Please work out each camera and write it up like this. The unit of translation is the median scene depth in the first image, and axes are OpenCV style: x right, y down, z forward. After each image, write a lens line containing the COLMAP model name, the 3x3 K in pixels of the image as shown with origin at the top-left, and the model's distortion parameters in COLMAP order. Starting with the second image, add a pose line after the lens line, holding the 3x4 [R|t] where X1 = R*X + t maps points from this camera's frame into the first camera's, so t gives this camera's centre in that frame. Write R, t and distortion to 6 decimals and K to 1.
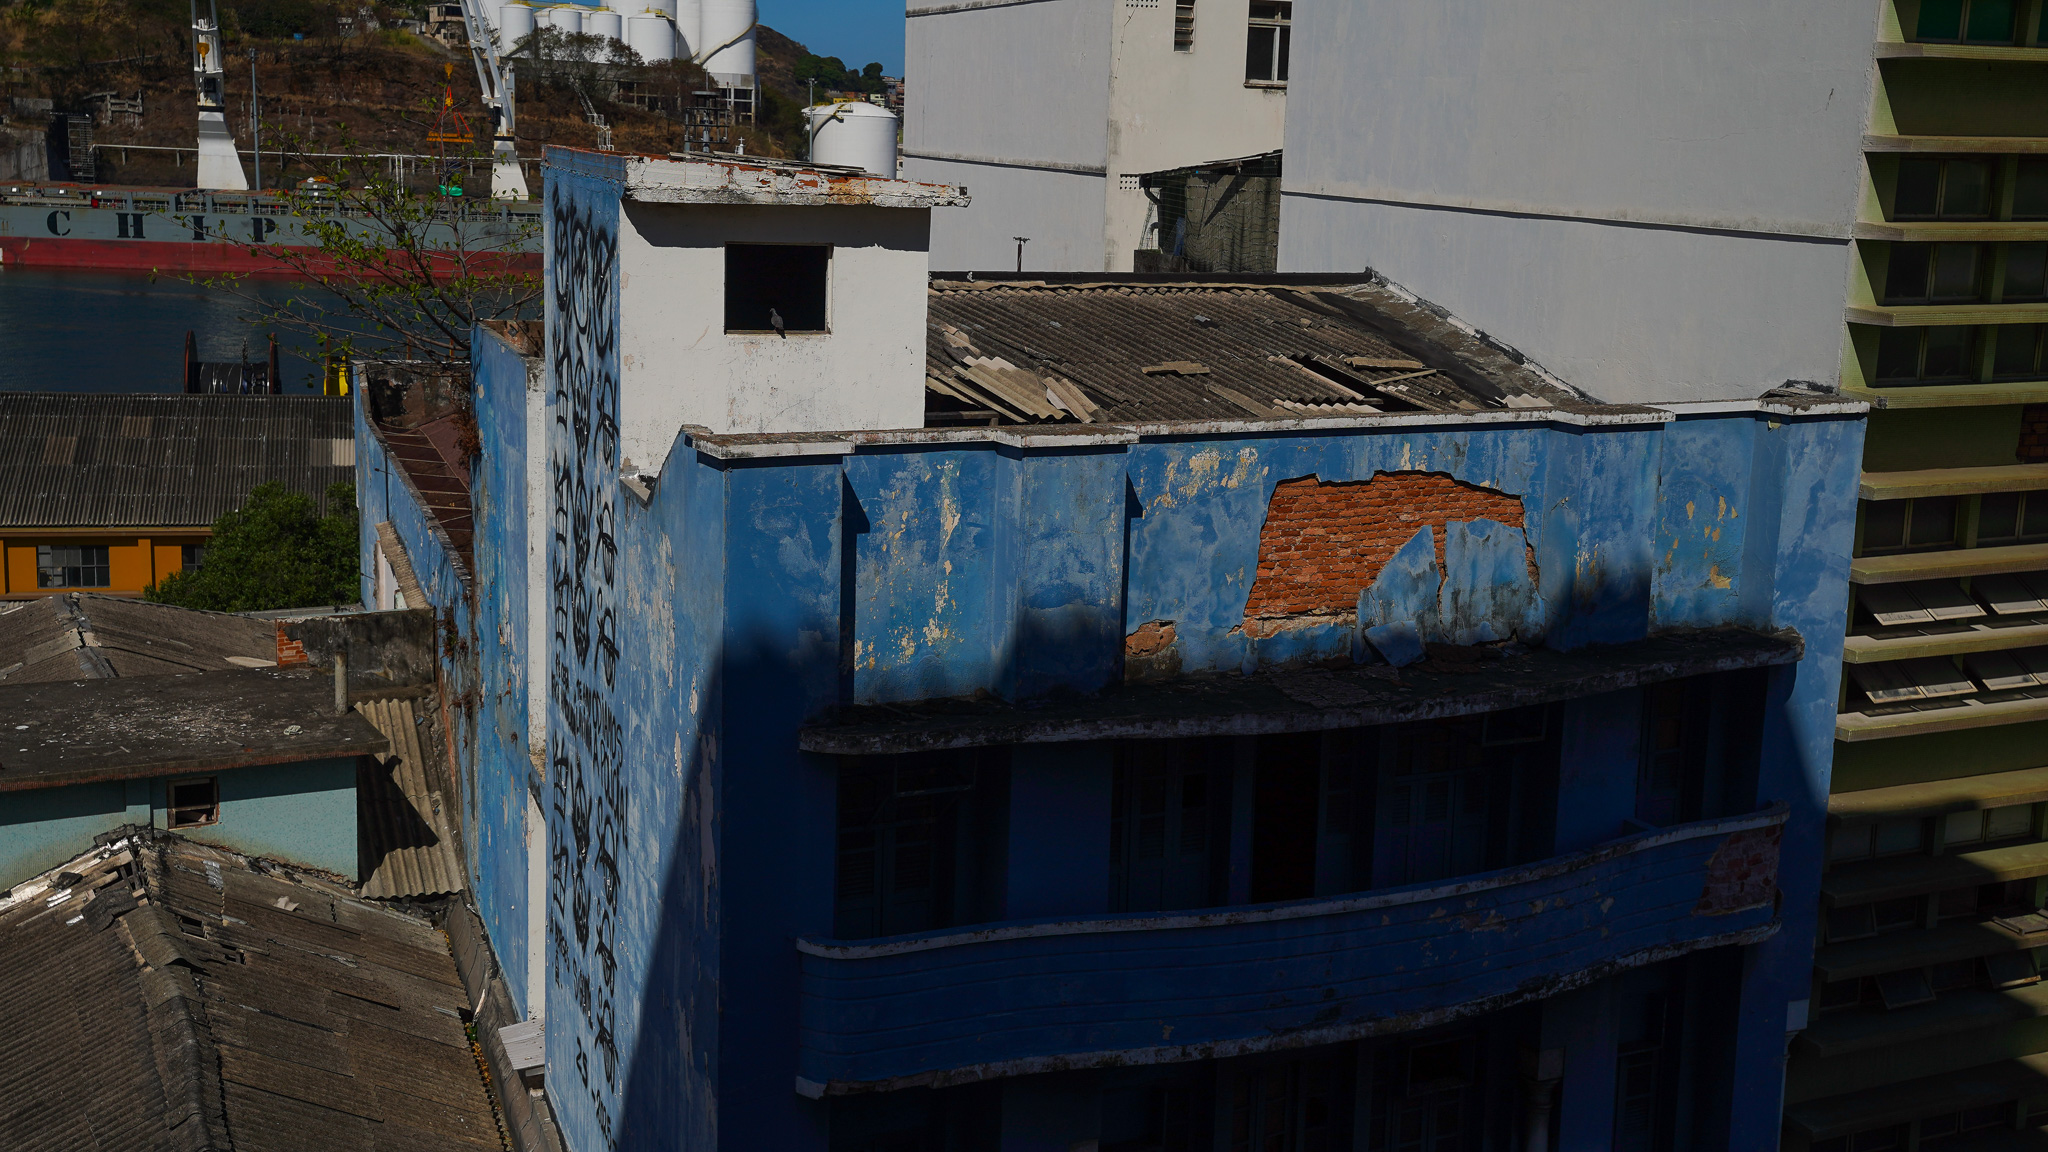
lens RADIAL K [[2356.5, 0, 1024.0], [0, 2356.5, 576.0], [0, 0, 1]] dist [0.113394, 0.032413]
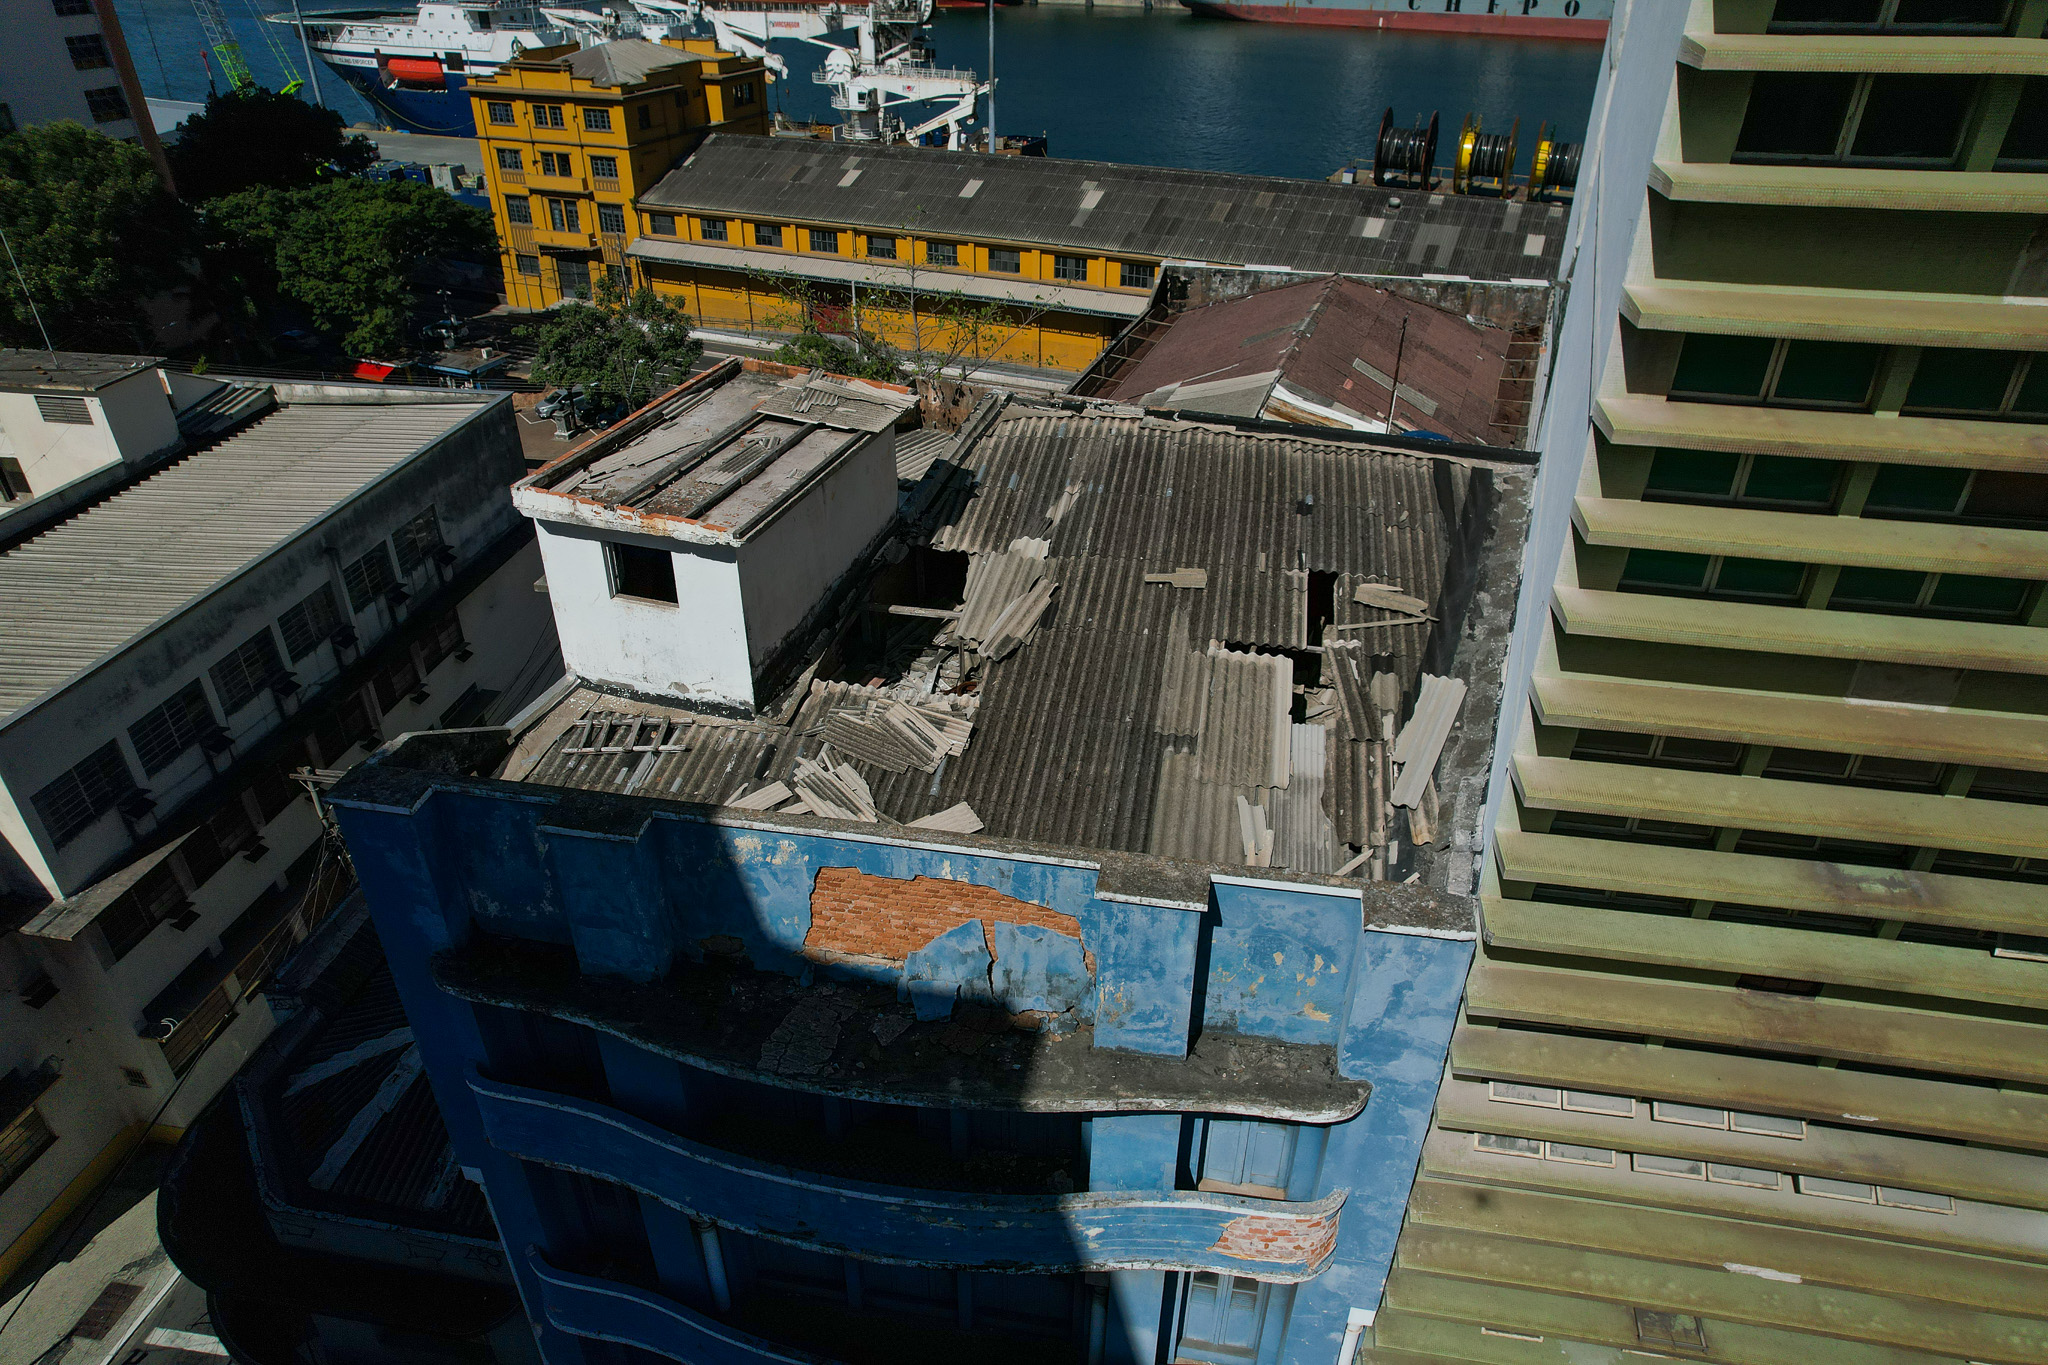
lens RADIAL K [[1302.6, 0, 1024.0], [0, 1302.6, 682.5], [0, 0, 1]] dist [-0.048353, 0.000706]
pose [[0.779679, 0.302408, -0.548316, 0.464577], [-0.090693, 0.920956, 0.378966, -0.343508], [0.619577, -0.245743, 0.745476, 0.524993]]
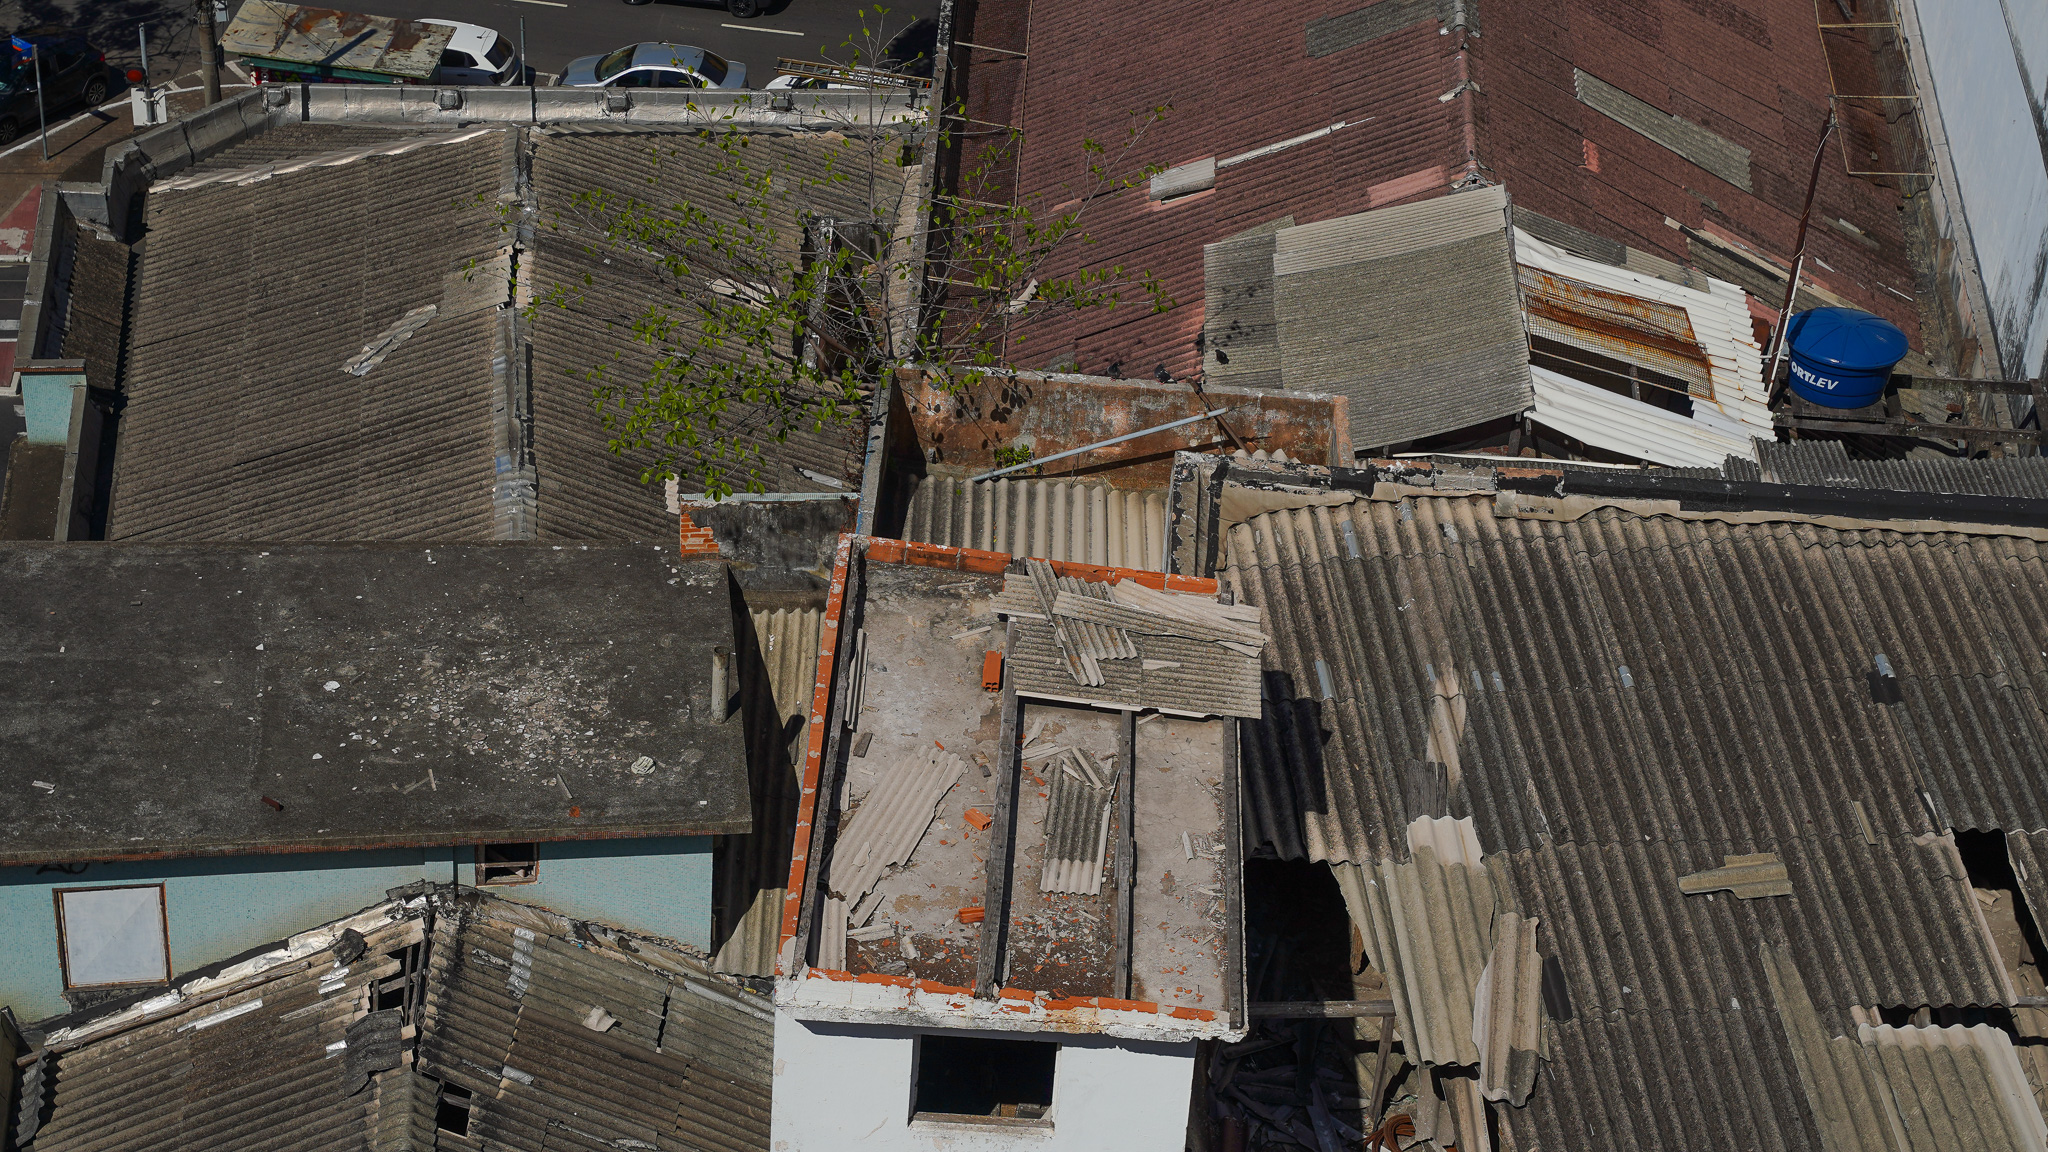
lens RADIAL K [[3892.6, 0, 1024.0], [0, 3892.6, 576.0], [0, 0, 1]] dist [0.508555, -0.664562]
pose [[0.931079, 0.224726, -0.287385, 0.216304], [-0.096190, 0.911097, 0.400811, -0.720430], [0.351909, -0.345543, 0.869920, -0.028385]]
